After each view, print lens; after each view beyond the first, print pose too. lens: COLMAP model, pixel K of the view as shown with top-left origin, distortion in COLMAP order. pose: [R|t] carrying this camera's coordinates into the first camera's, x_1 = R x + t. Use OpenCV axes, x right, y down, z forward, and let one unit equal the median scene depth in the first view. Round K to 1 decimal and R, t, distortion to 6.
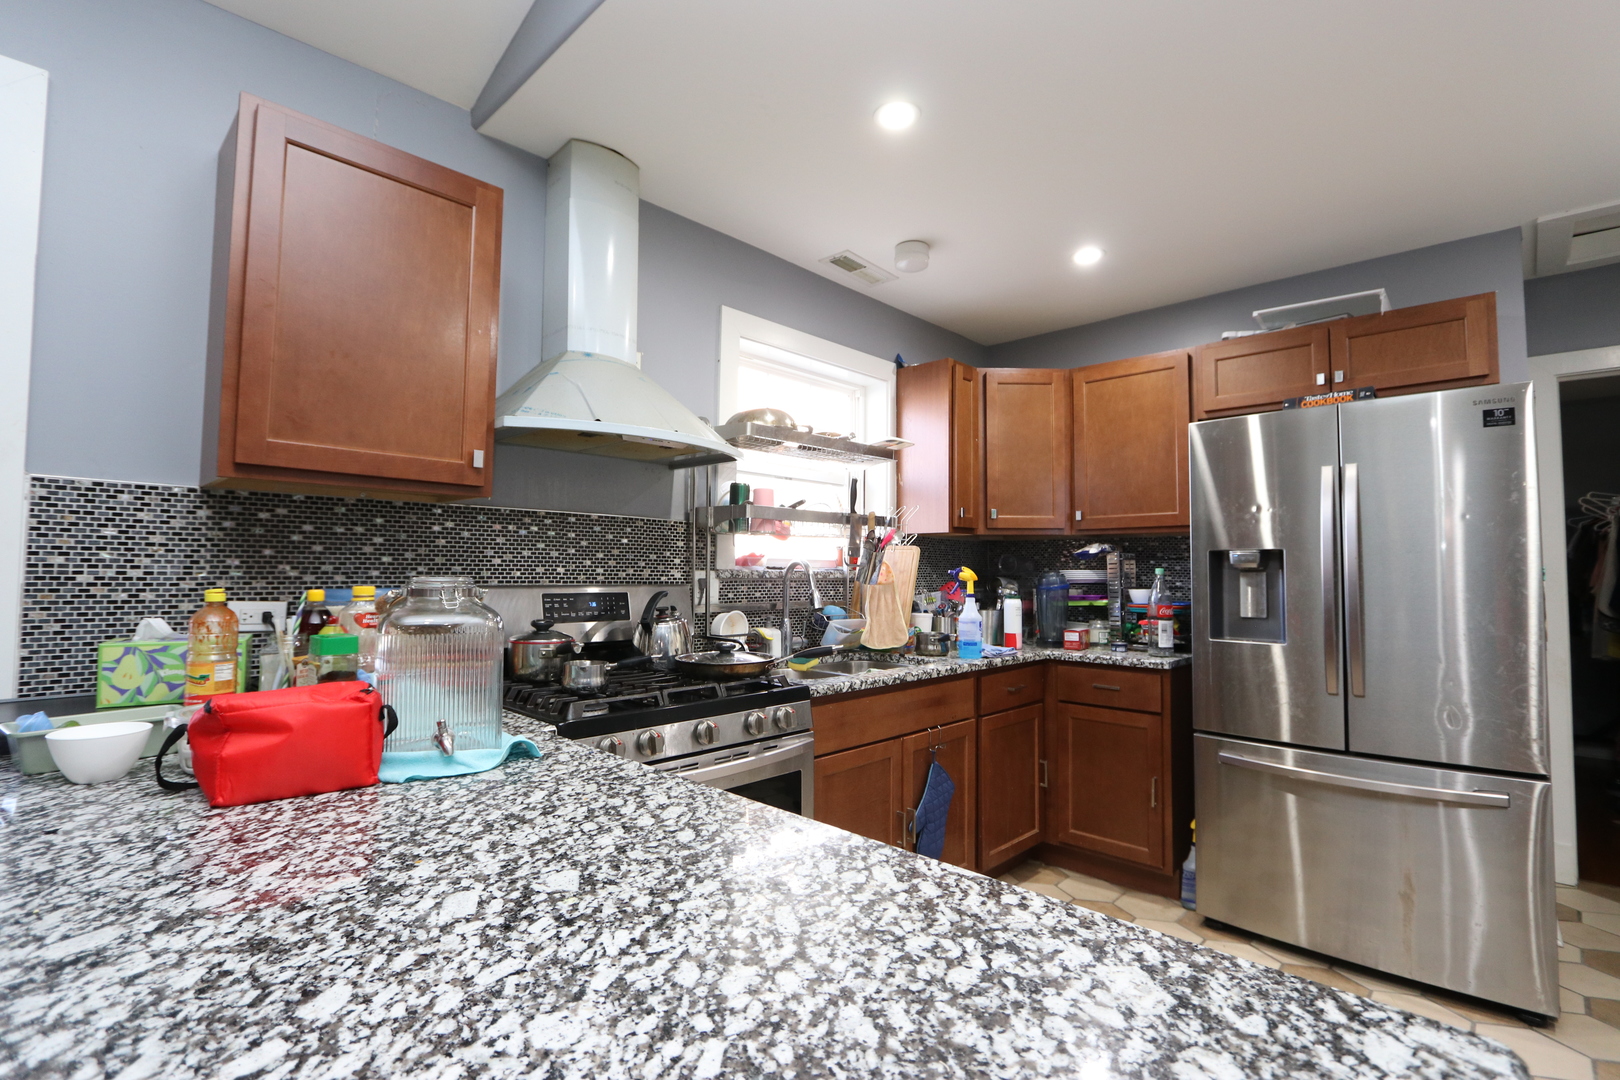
lens RADIAL K [[741.1, 0, 807.1], [0, 741.1, 539.7], [0, 0, 1]] dist [-0.018869, -0.000760]
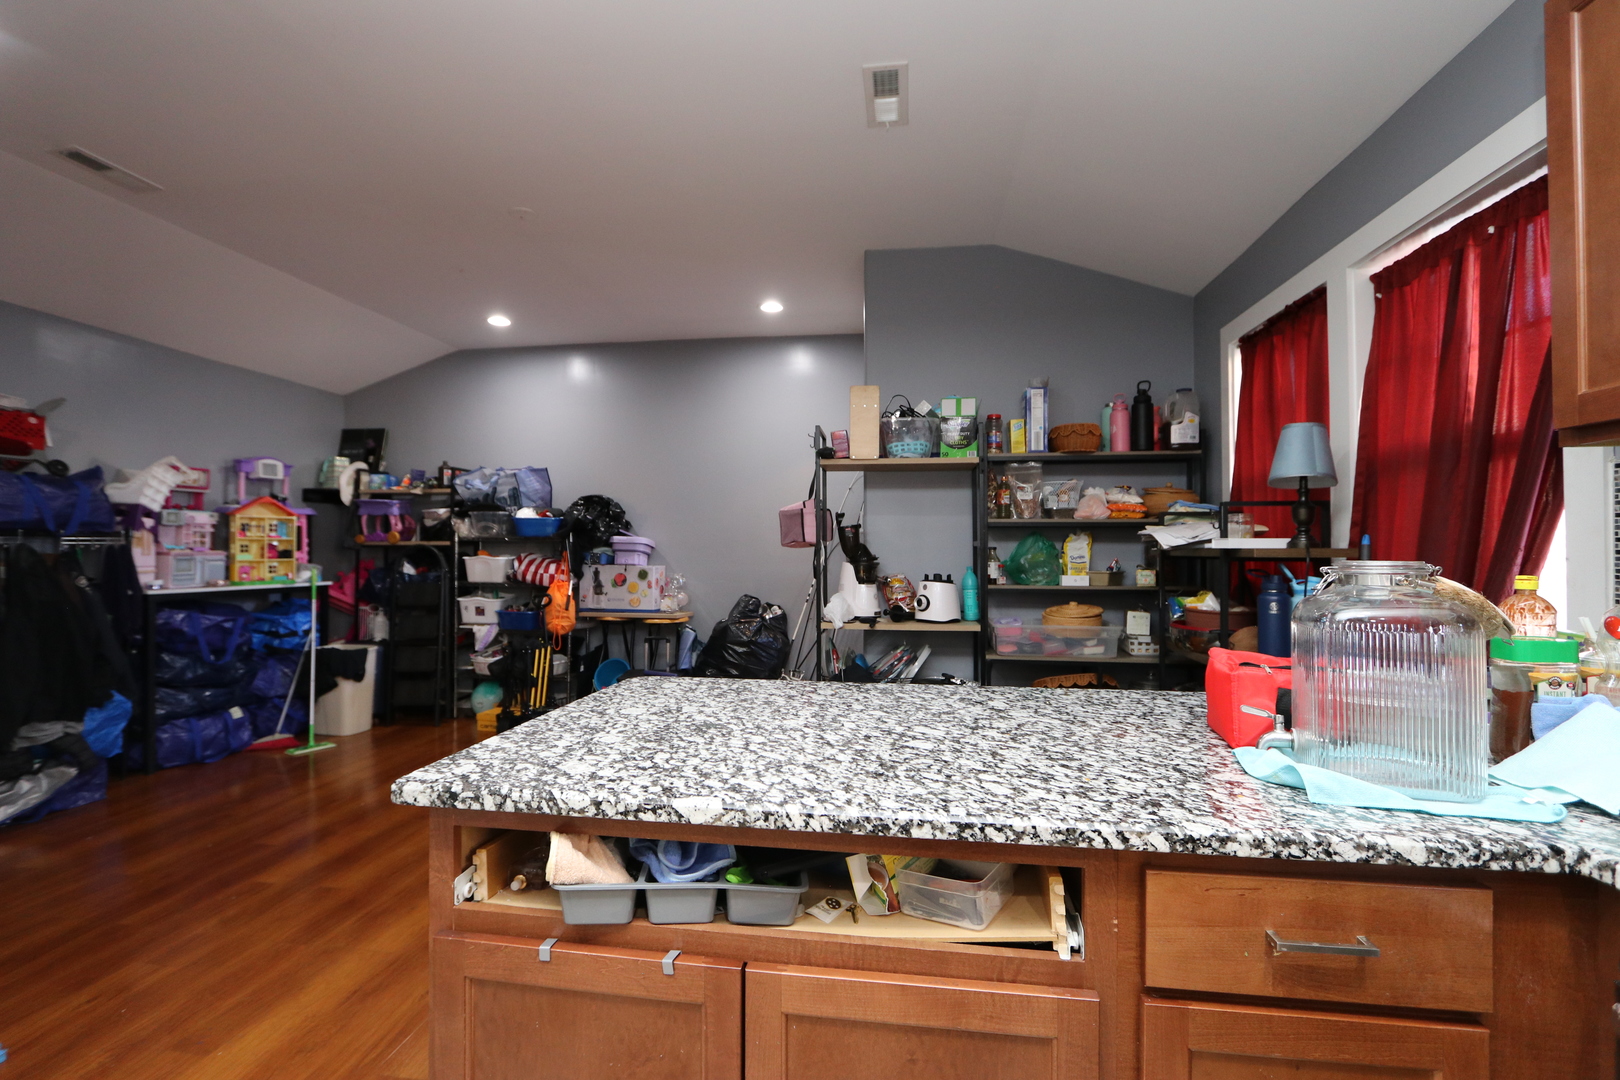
lens RADIAL K [[741.1, 0, 809.5], [0, 741.1, 541.7], [0, 0, 1]] dist [-0.018869, -0.000760]
pose [[-0.808503, -0.017684, -0.588227, 0.826623], [0.015636, 0.998550, -0.051511, 0.104017], [0.588285, -0.050845, -0.807054, 2.215310]]
